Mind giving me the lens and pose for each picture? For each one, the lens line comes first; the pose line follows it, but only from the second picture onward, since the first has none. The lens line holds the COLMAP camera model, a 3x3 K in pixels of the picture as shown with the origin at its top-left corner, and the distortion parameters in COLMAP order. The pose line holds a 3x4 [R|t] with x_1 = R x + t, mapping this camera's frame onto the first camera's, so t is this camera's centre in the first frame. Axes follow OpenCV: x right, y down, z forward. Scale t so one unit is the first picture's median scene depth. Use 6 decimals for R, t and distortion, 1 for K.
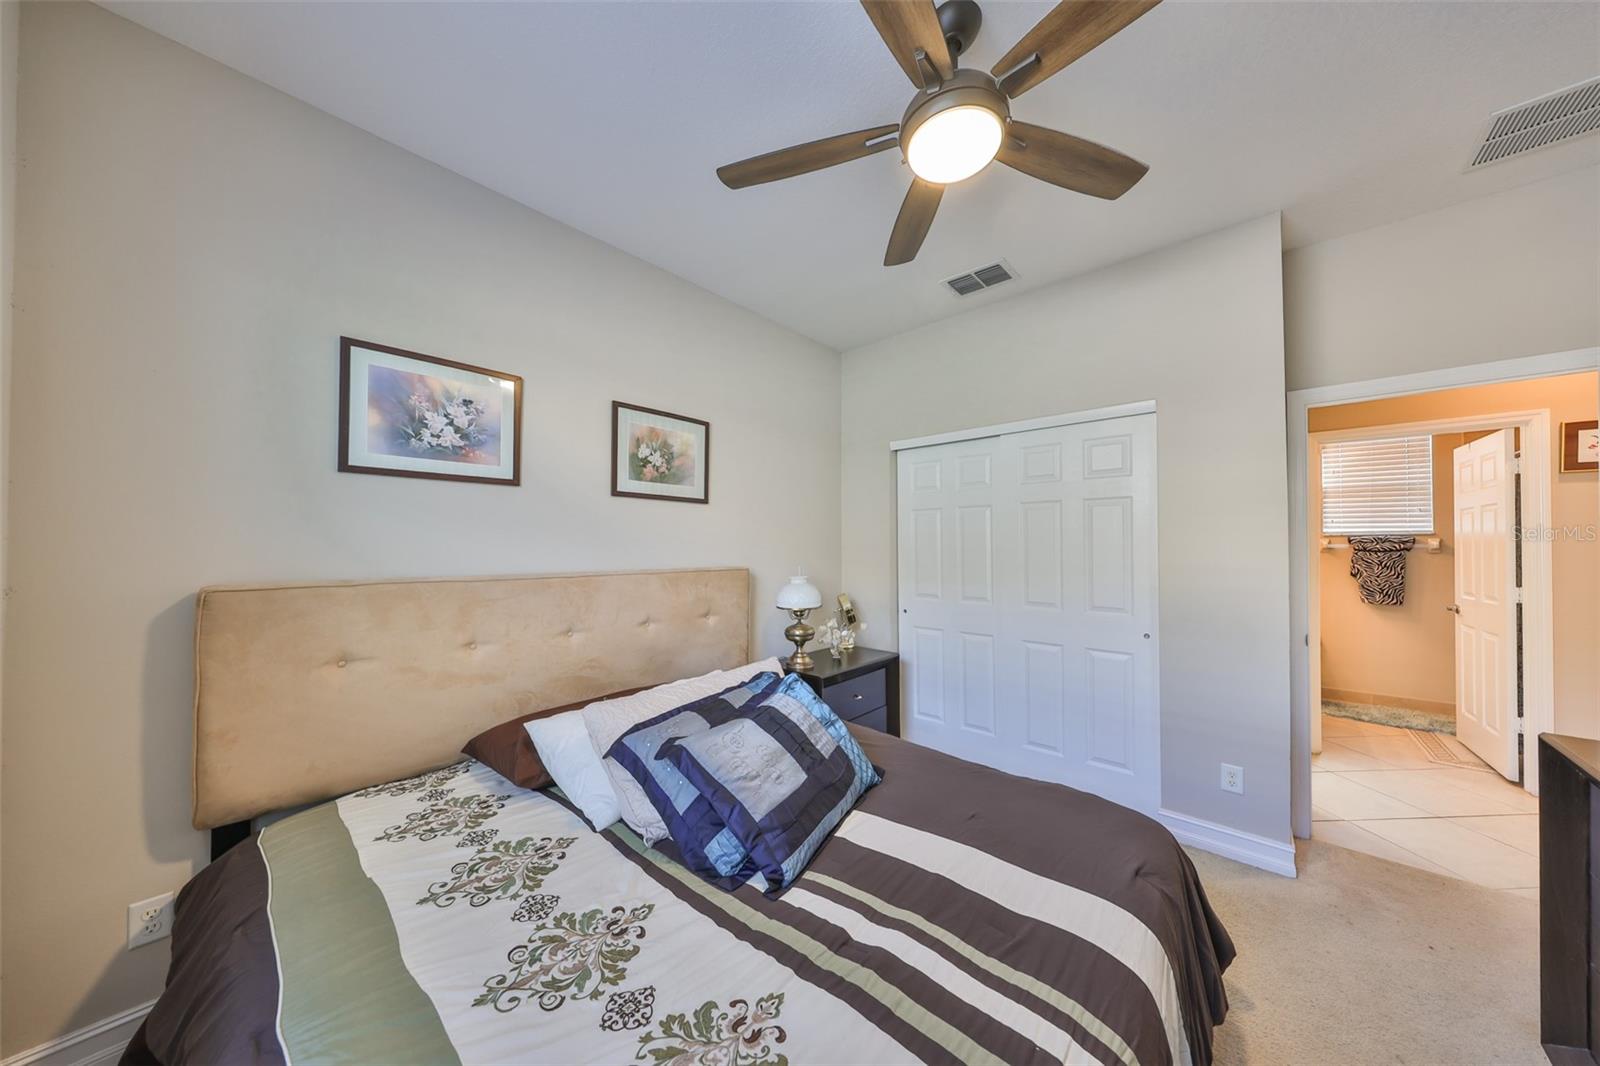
lens RADIAL K [[496.5, 0, 809.4], [0, 496.5, 538.3], [0, 0, 1]] dist [-0.000957, -0.000067]
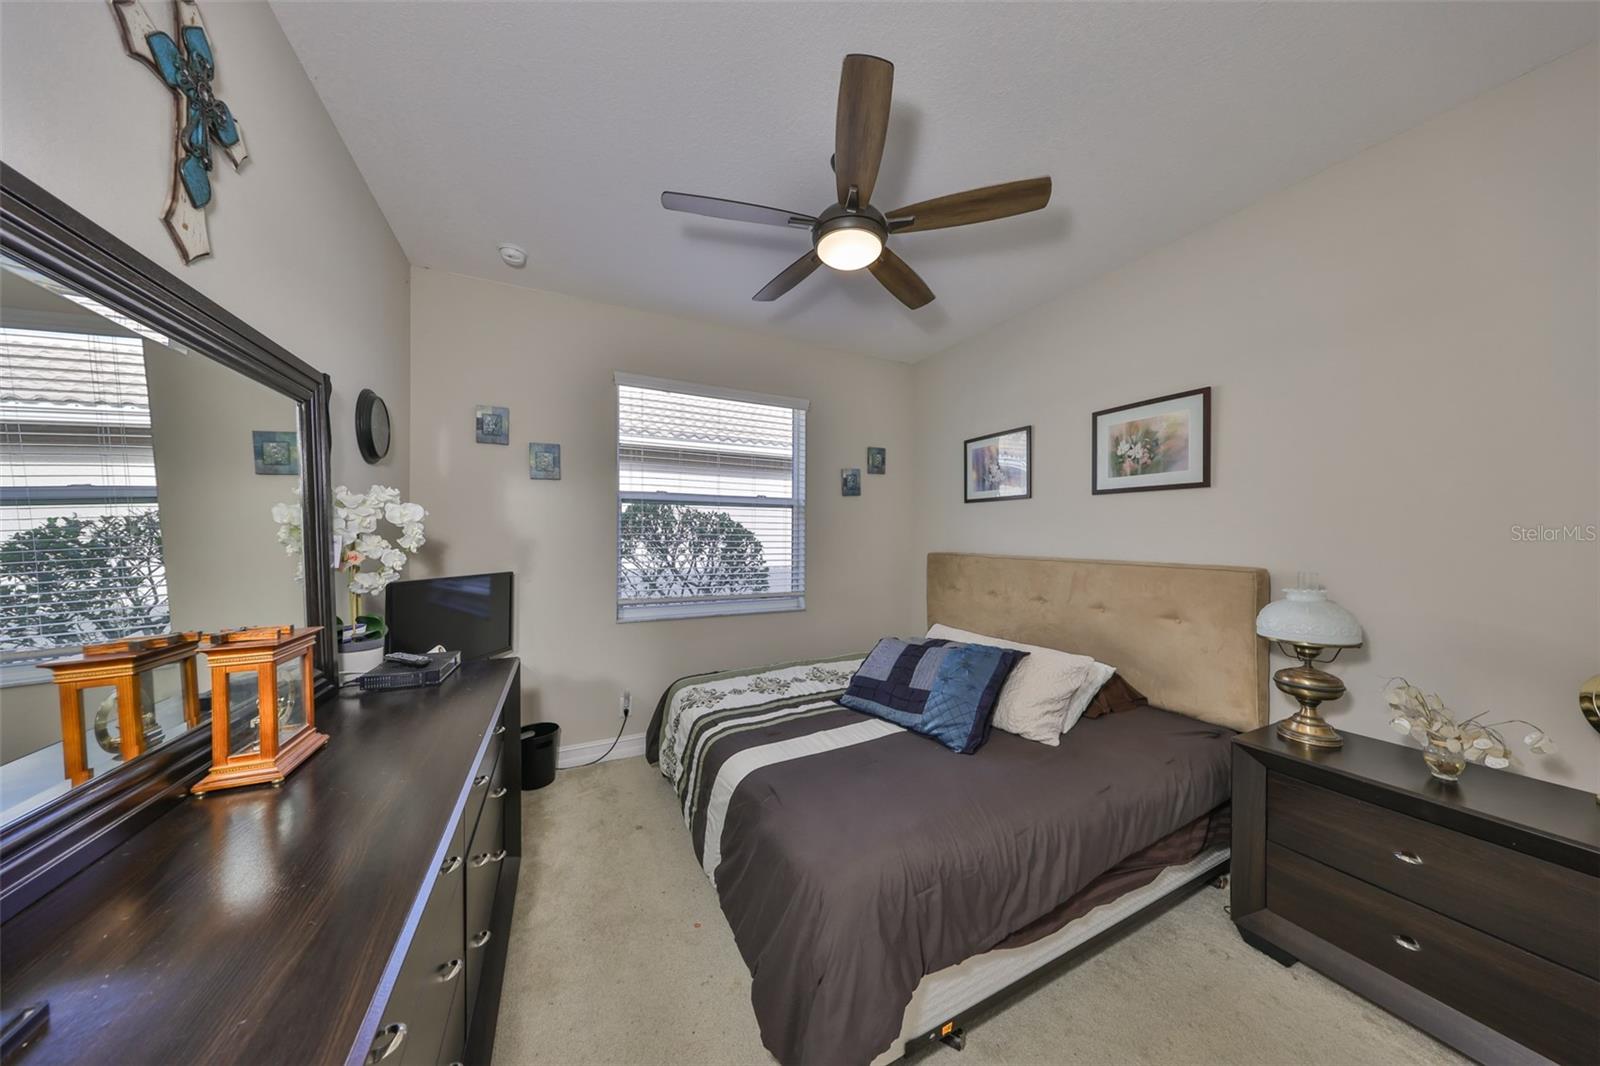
lens RADIAL K [[496.5, 0, 809.4], [0, 496.5, 538.3], [0, 0, 1]] dist [-0.000957, -0.000067]
pose [[-0.369336, 0.000971, -0.929296, 0.869479], [0.004782, 0.999988, -0.000856, 0.013386], [0.929284, -0.004760, -0.369336, 0.758722]]
